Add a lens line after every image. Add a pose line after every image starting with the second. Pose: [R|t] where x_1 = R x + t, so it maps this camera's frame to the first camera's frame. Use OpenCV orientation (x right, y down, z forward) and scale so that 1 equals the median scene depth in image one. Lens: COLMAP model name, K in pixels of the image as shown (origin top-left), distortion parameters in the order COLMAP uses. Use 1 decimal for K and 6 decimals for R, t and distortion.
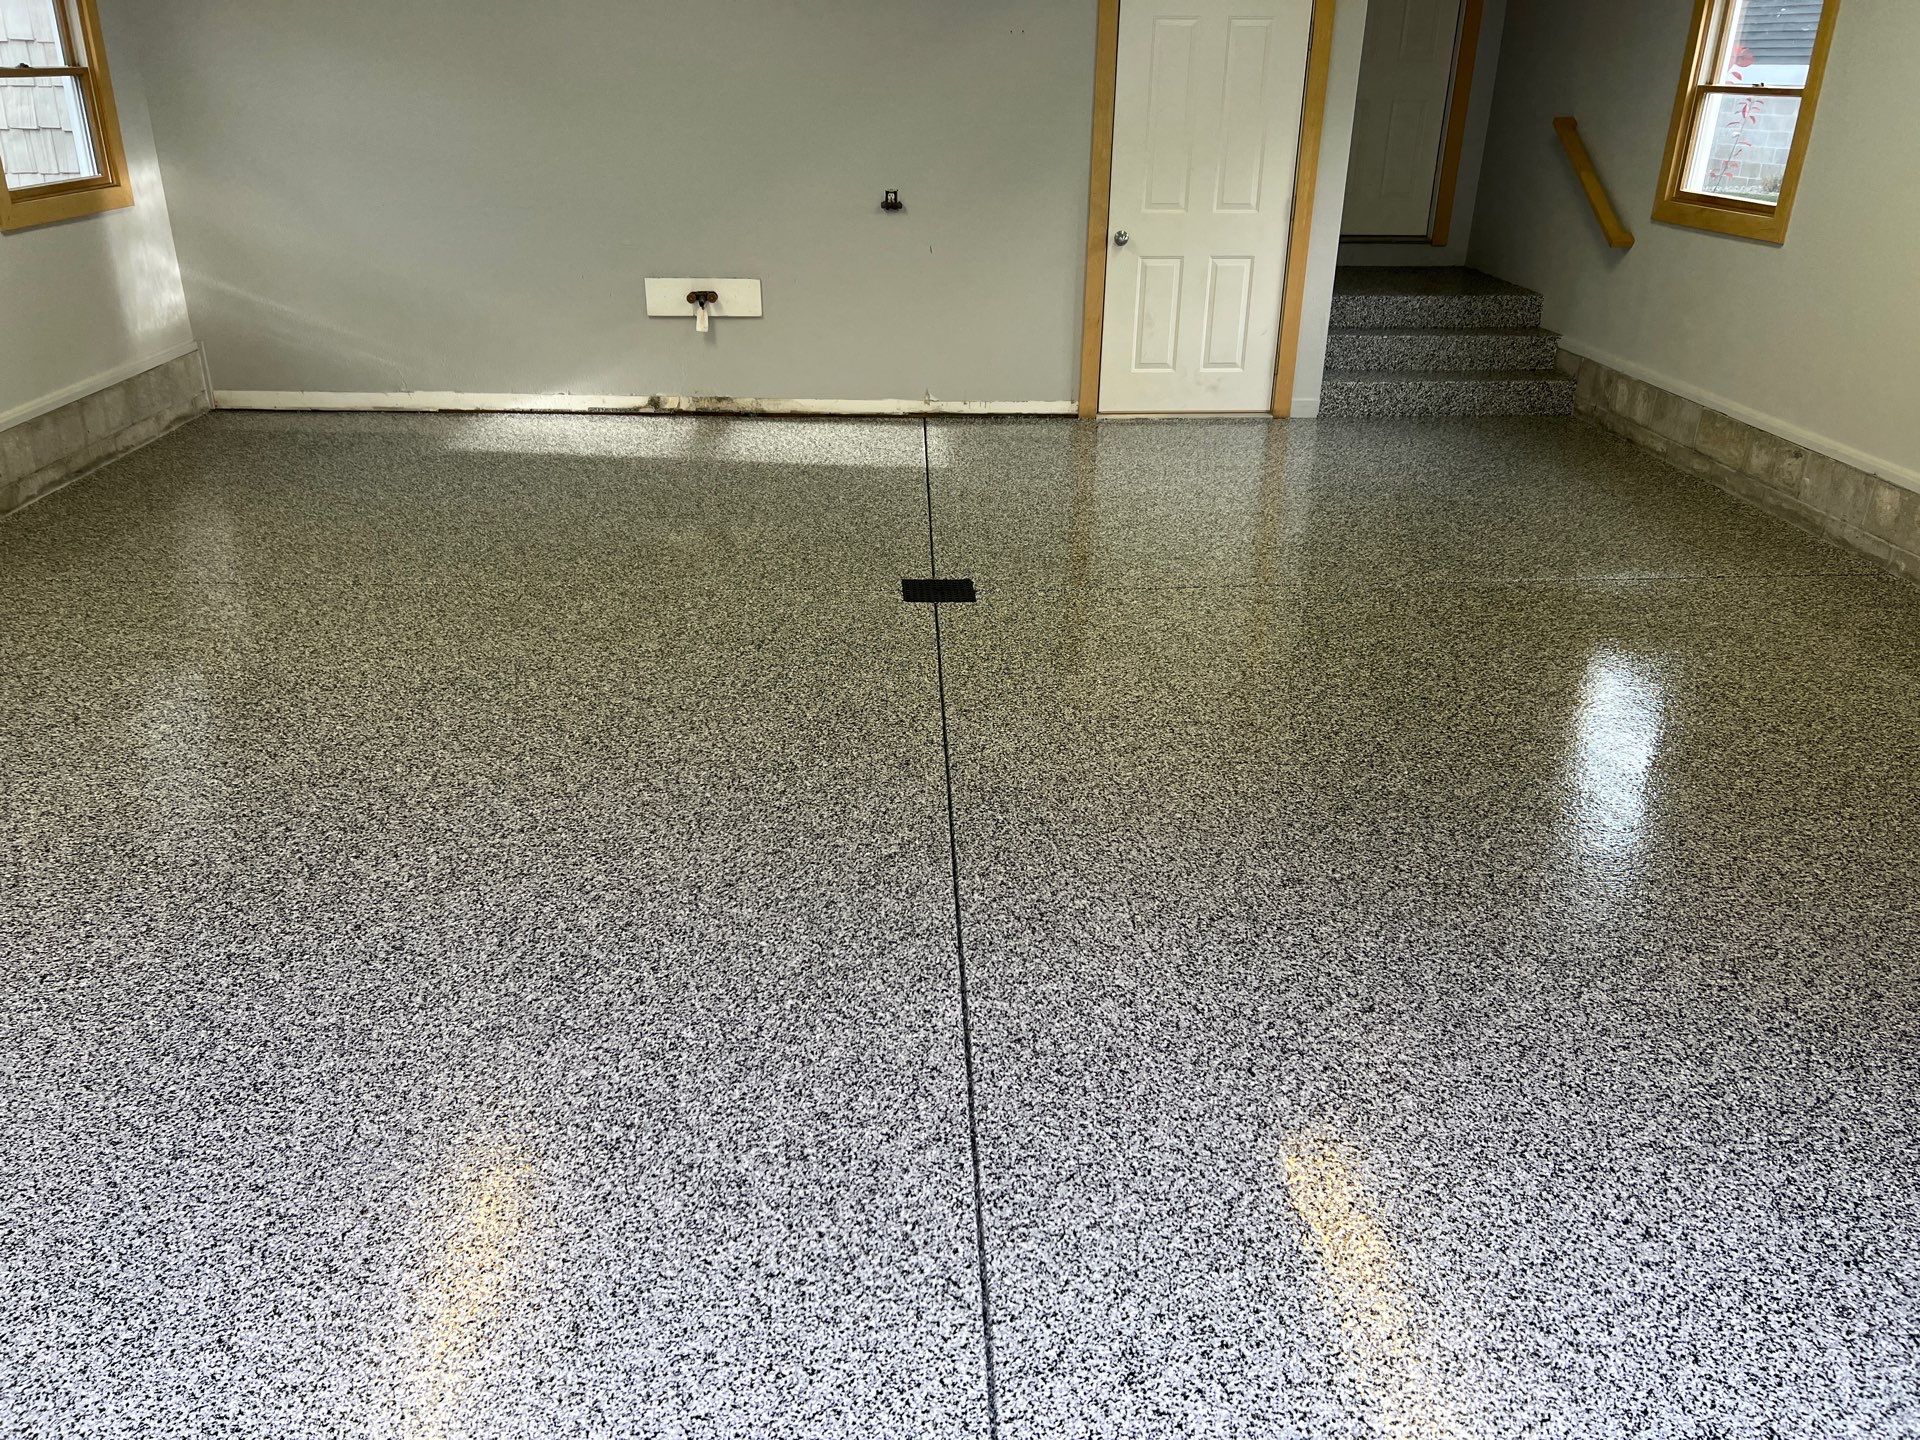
lens RADIAL K [[1439.5, 0, 951.6], [0, 1439.5, 715.9], [0, 0, 1]] dist [0.052263, -0.066413]
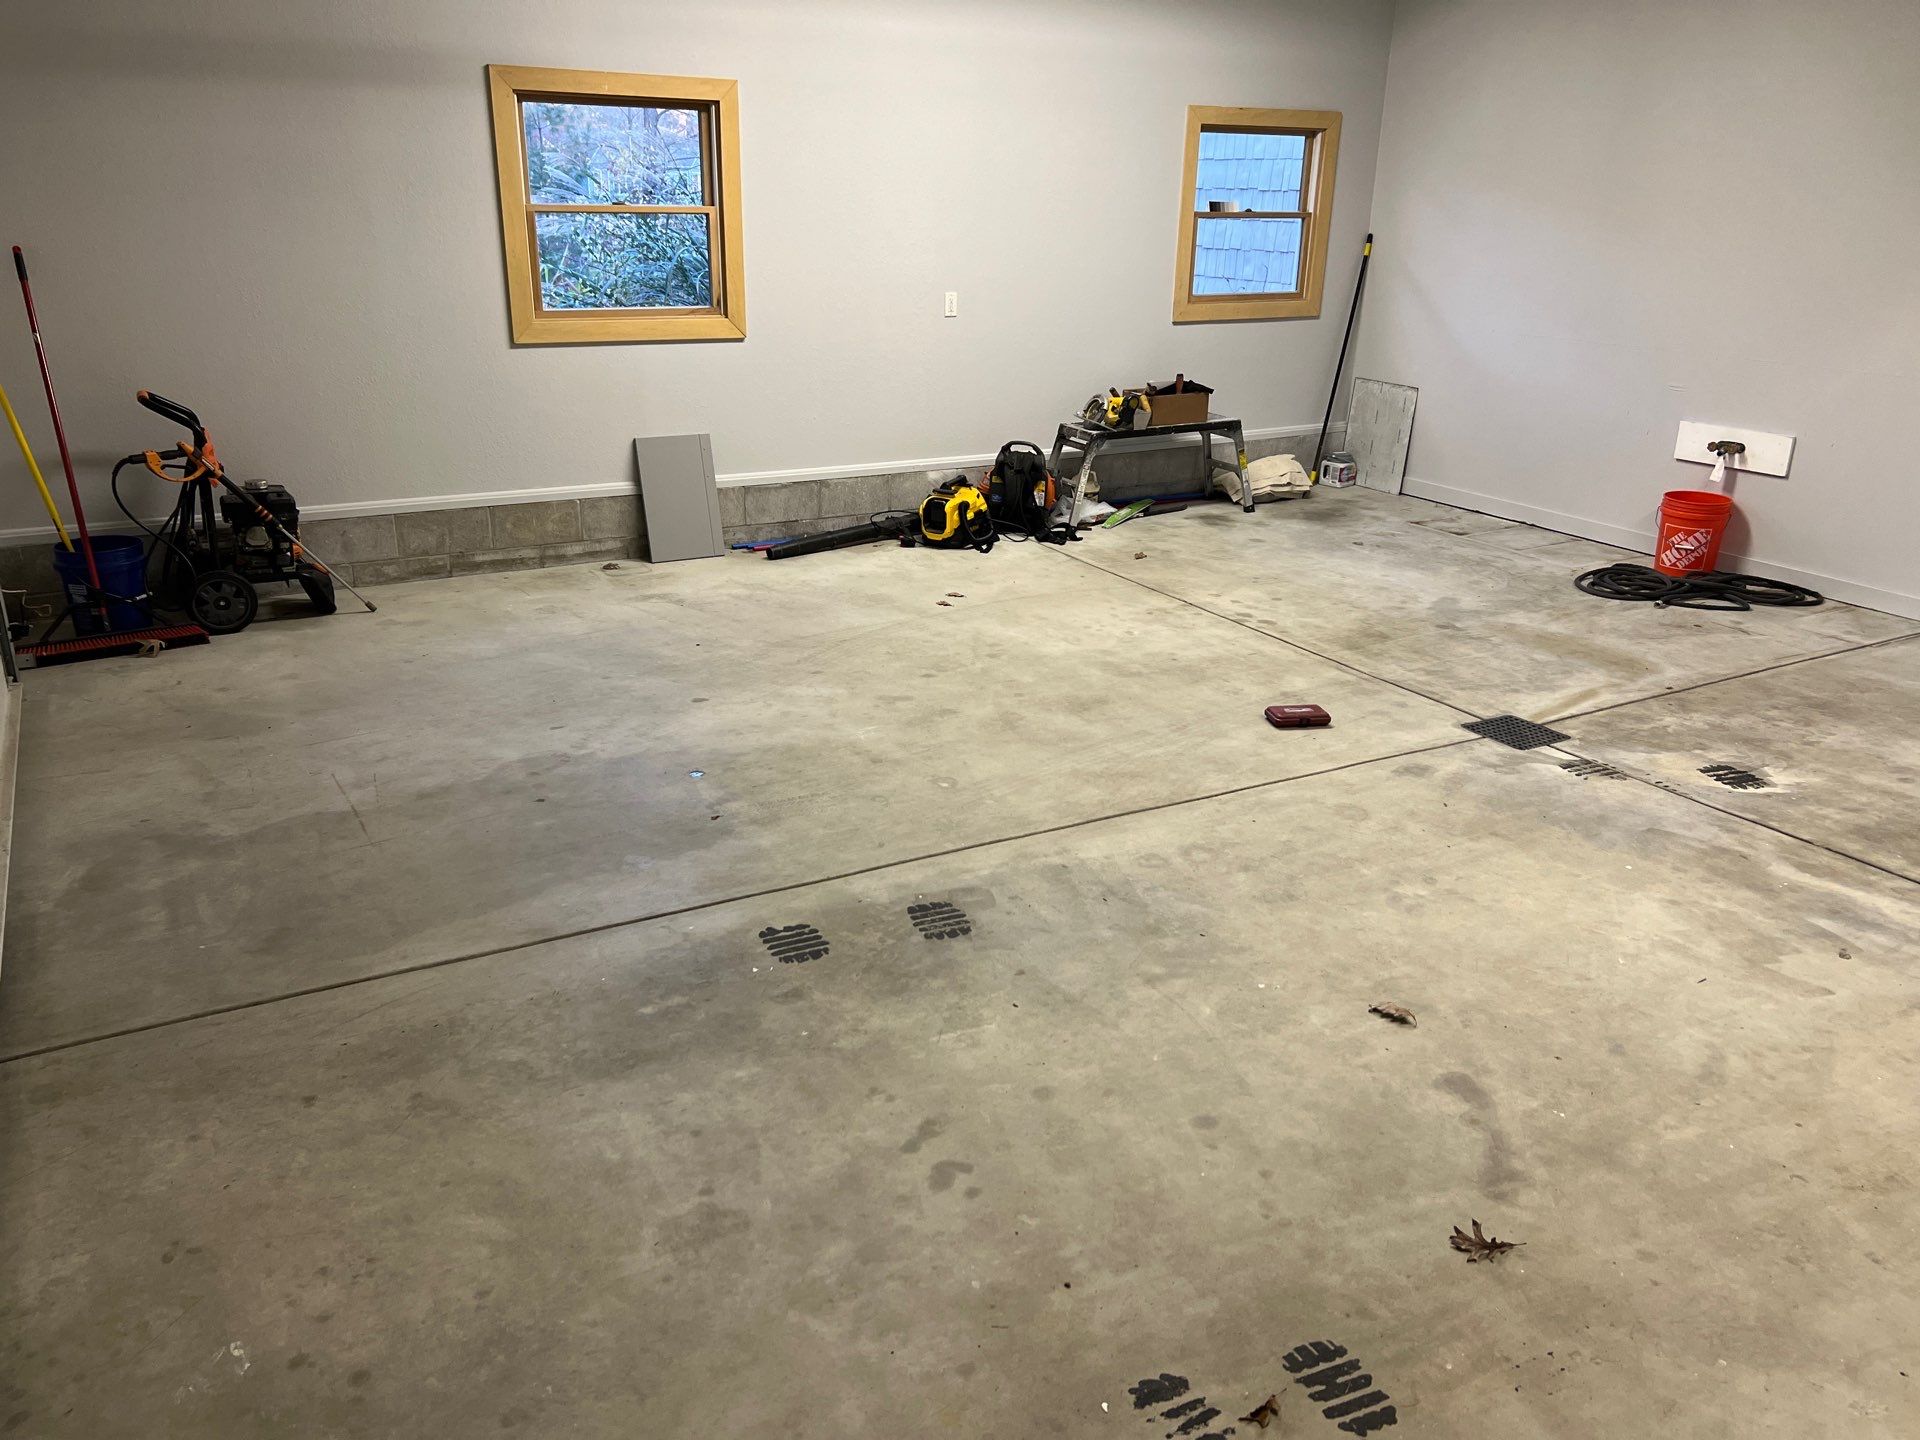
lens RADIAL K [[1432.8, 0, 959.0], [0, 1432.8, 712.4], [0, 0, 1]] dist [0.057935, -0.072405]
pose [[0.437090, 0.300384, -0.847774, 0.572449], [-0.381039, 0.915658, 0.127983, -0.068373], [0.814716, 0.267095, 0.514683, 0.165954]]
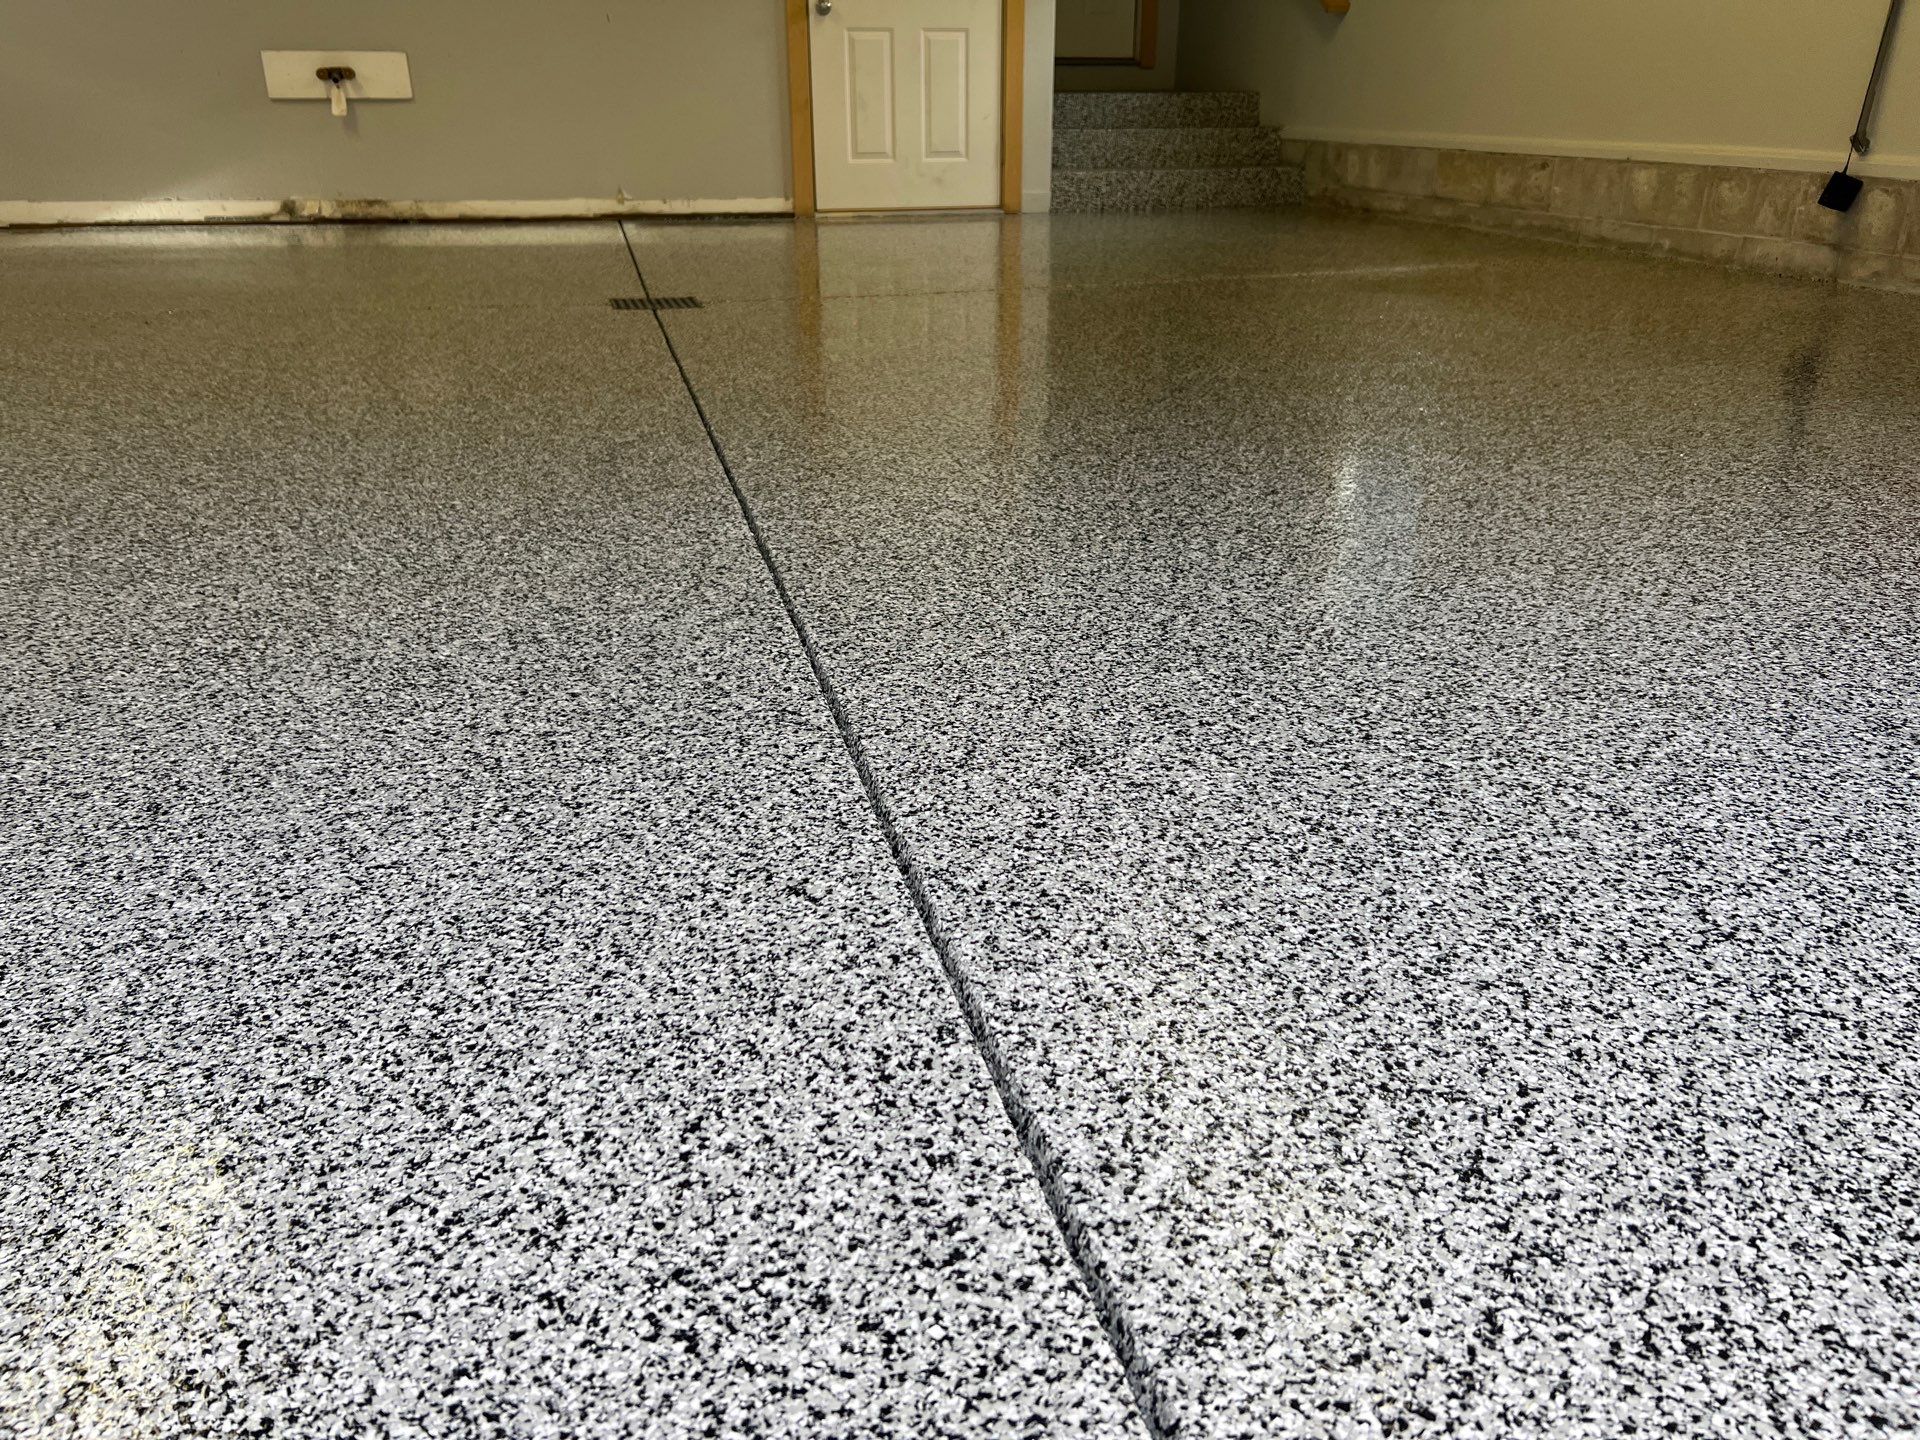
lens RADIAL K [[1442.1, 0, 960.0], [0, 1442.1, 720.0], [0, 0, 1]] dist [0.048224, -0.069881]
pose [[0.976953, -0.094963, 0.191166, -0.017854], [0.096970, 0.995287, -0.001148, 0.147817], [-0.190156, 0.019659, 0.981557, 0.128282]]
